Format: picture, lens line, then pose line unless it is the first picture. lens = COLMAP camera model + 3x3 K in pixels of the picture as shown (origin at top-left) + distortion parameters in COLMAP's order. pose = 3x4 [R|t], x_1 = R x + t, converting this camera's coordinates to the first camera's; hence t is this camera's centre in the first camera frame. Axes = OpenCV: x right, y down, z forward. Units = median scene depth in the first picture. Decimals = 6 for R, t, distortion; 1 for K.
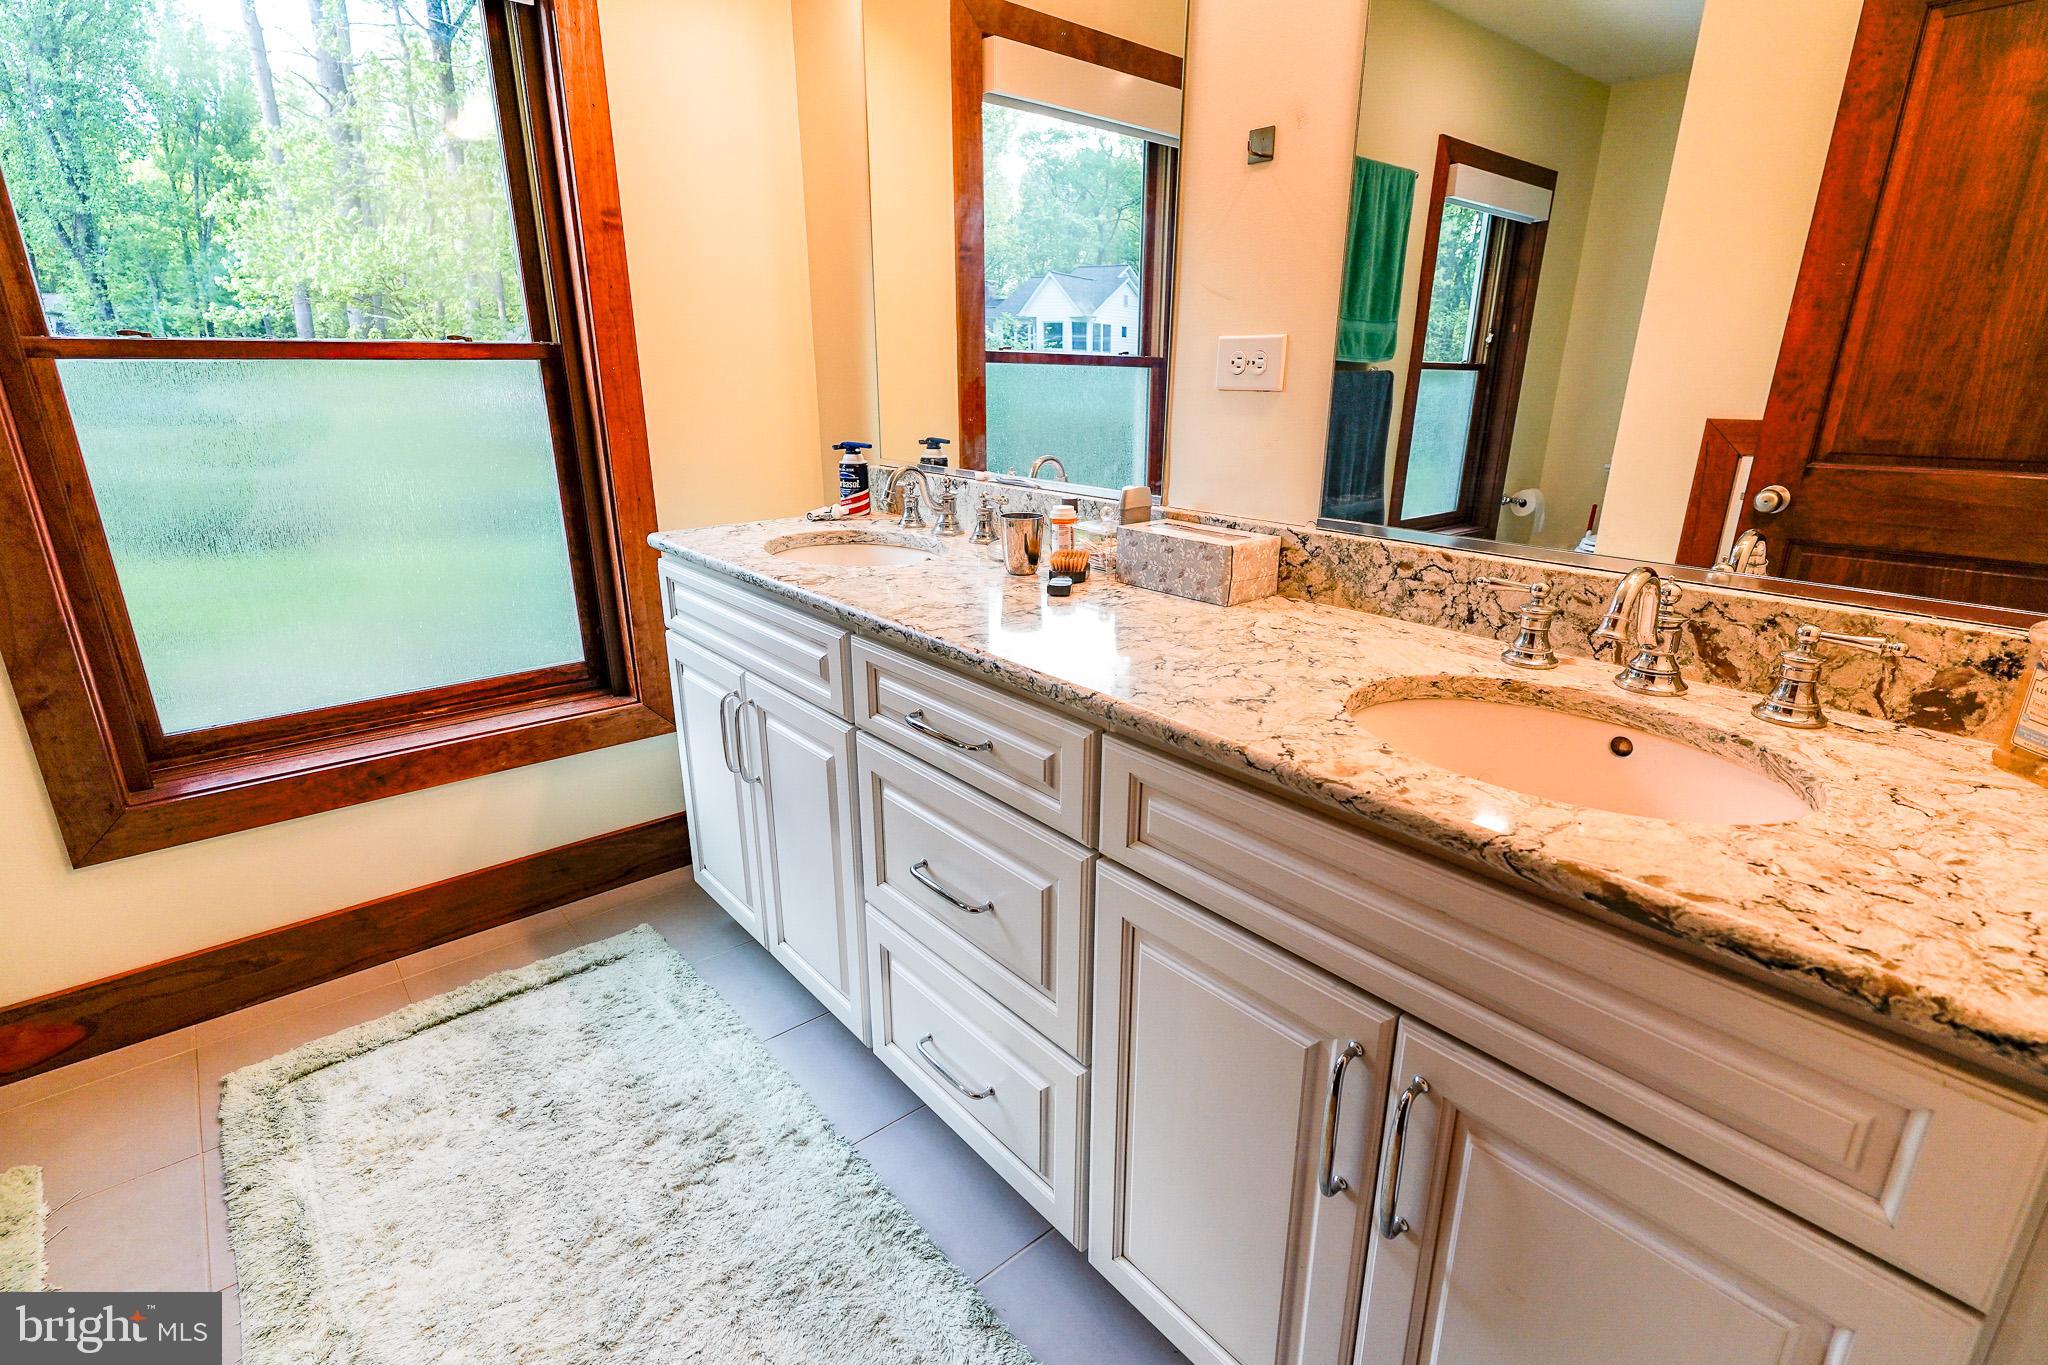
lens RADIAL K [[985.4, 0, 1021.7], [0, 985.4, 685.6], [0, 0, 1]] dist [0.003448, -0.001005]
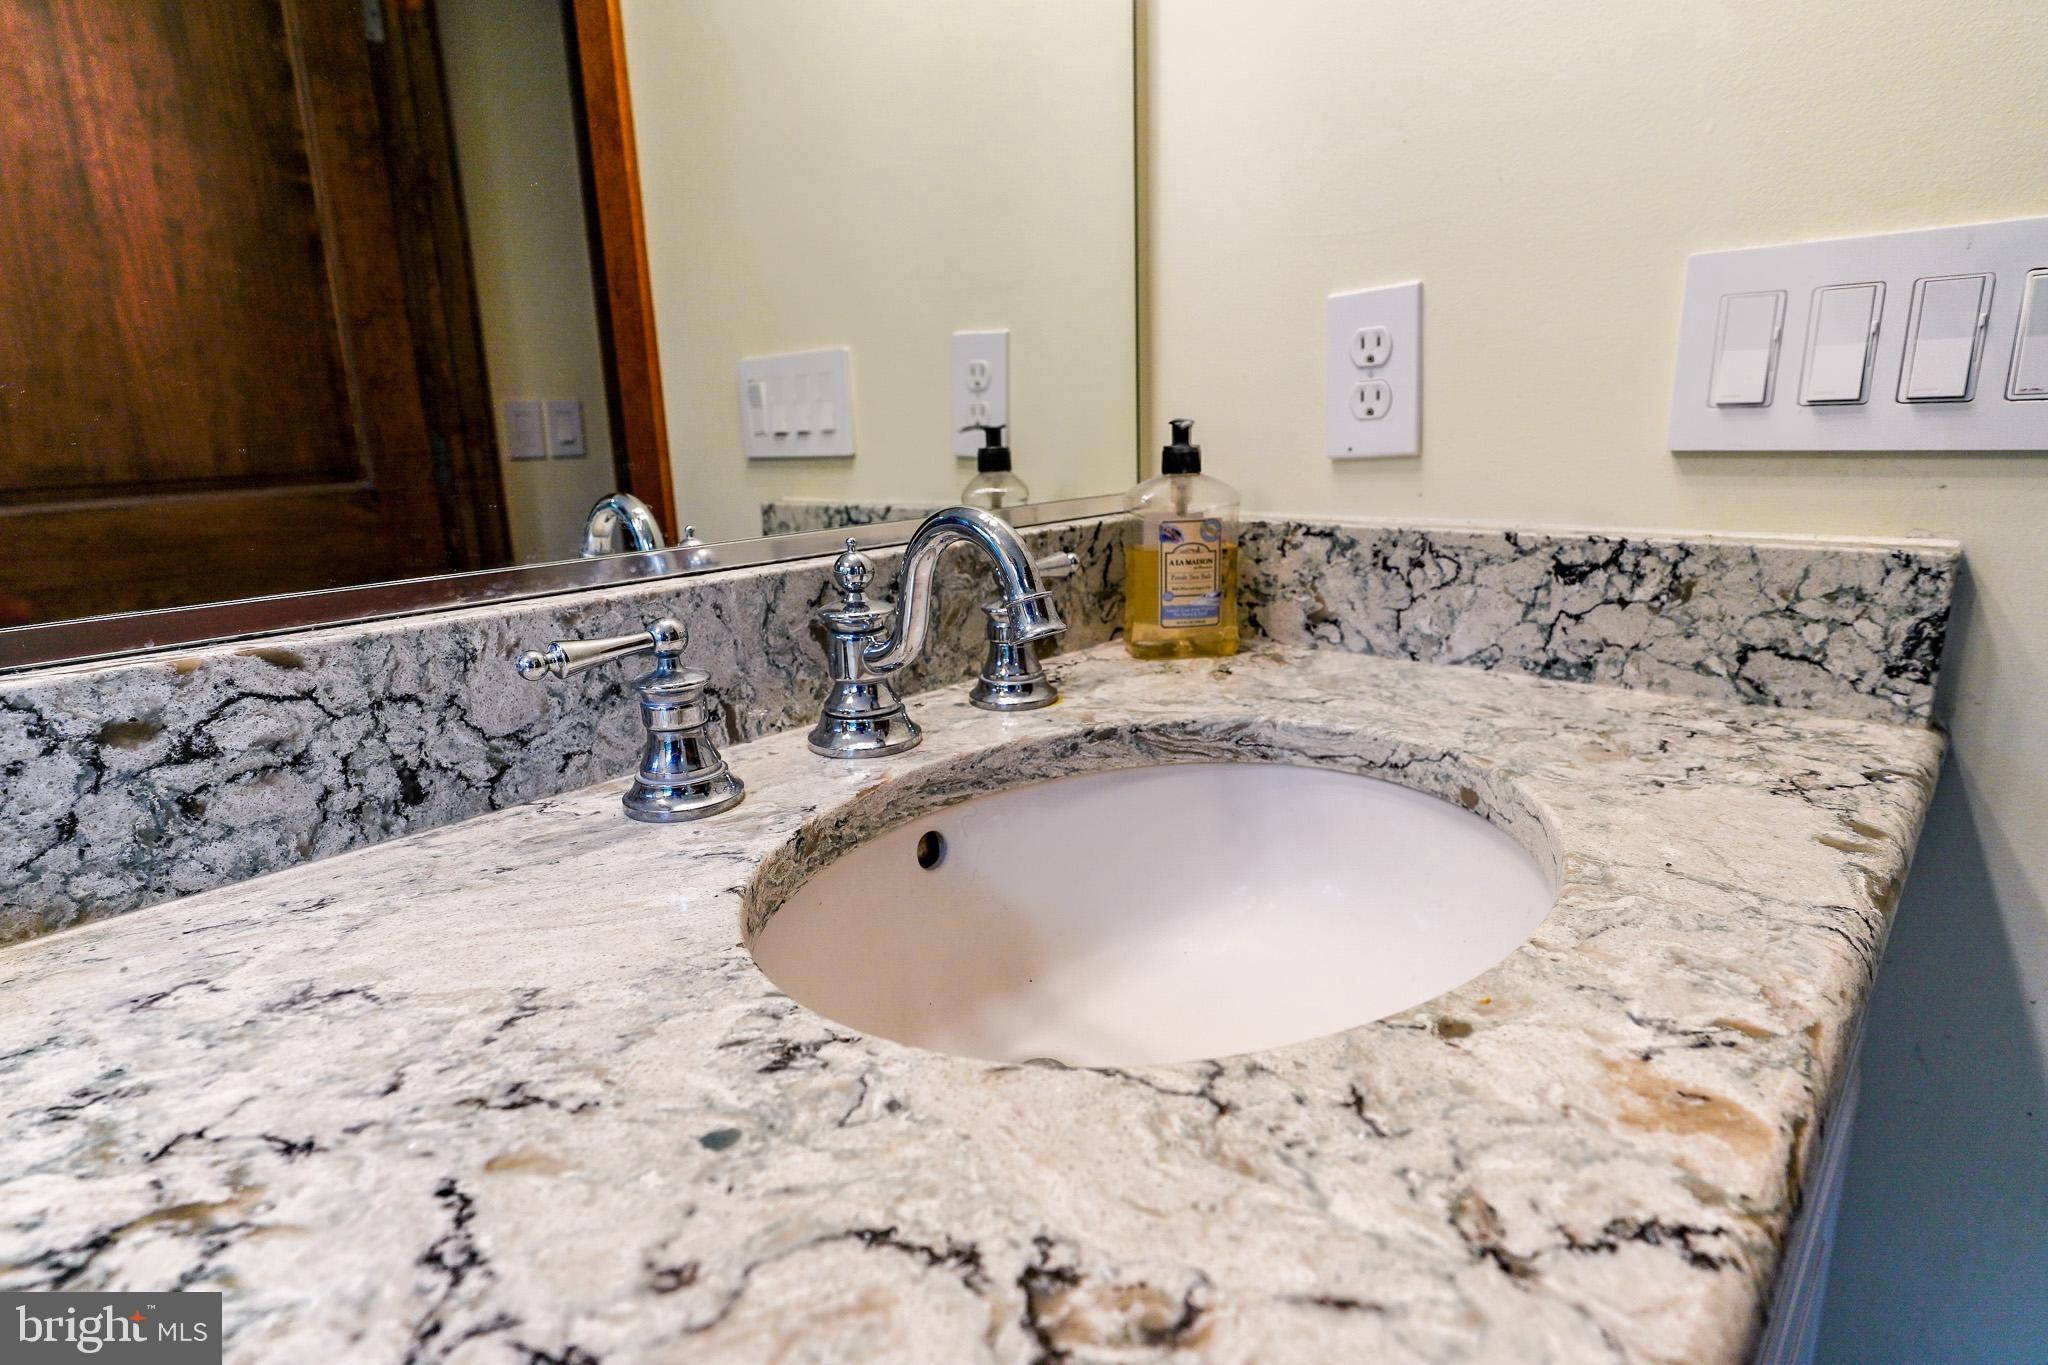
lens RADIAL K [[1077.4, 0, 1018.2], [0, 1077.4, 685.1], [0, 0, 1]] dist [0.007329, 0.000980]
pose [[-0.120384, -0.233227, 0.964942, 0.042988], [0.346007, 0.901201, 0.260988, -0.138417], [-0.930477, 0.365296, -0.027792, 0.818988]]
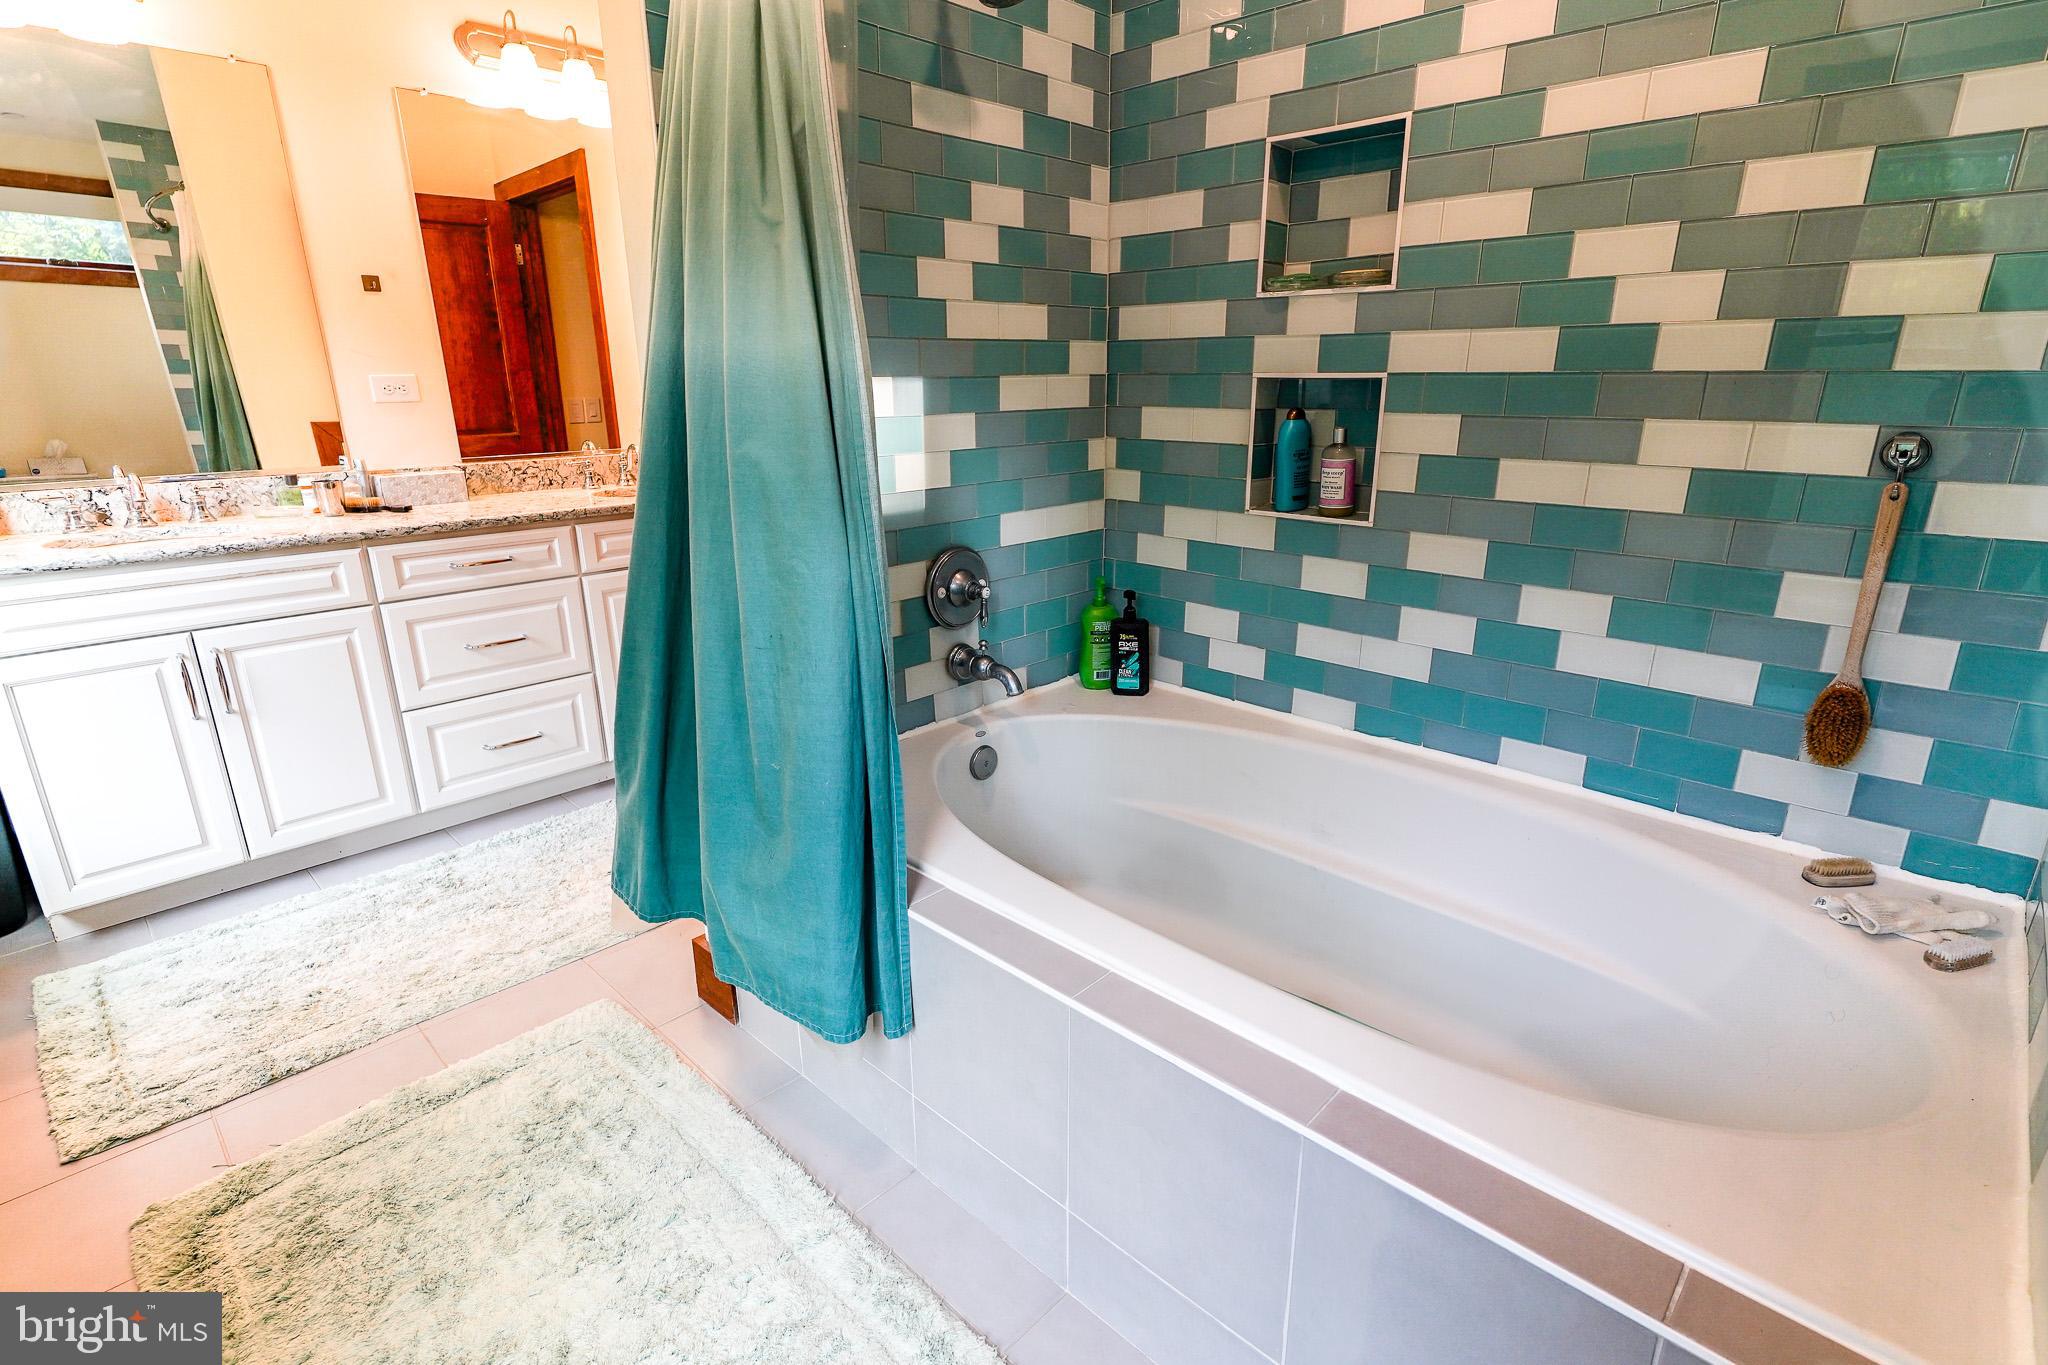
lens RADIAL K [[985.4, 0, 1021.2], [0, 985.4, 676.4], [0, 0, 1]] dist [0.003448, -0.001005]
pose [[-0.095436, -0.288679, 0.952658, -2.375392], [0.324586, 0.895694, 0.303934, -0.002063], [-0.941029, 0.338226, 0.008220, -0.009265]]
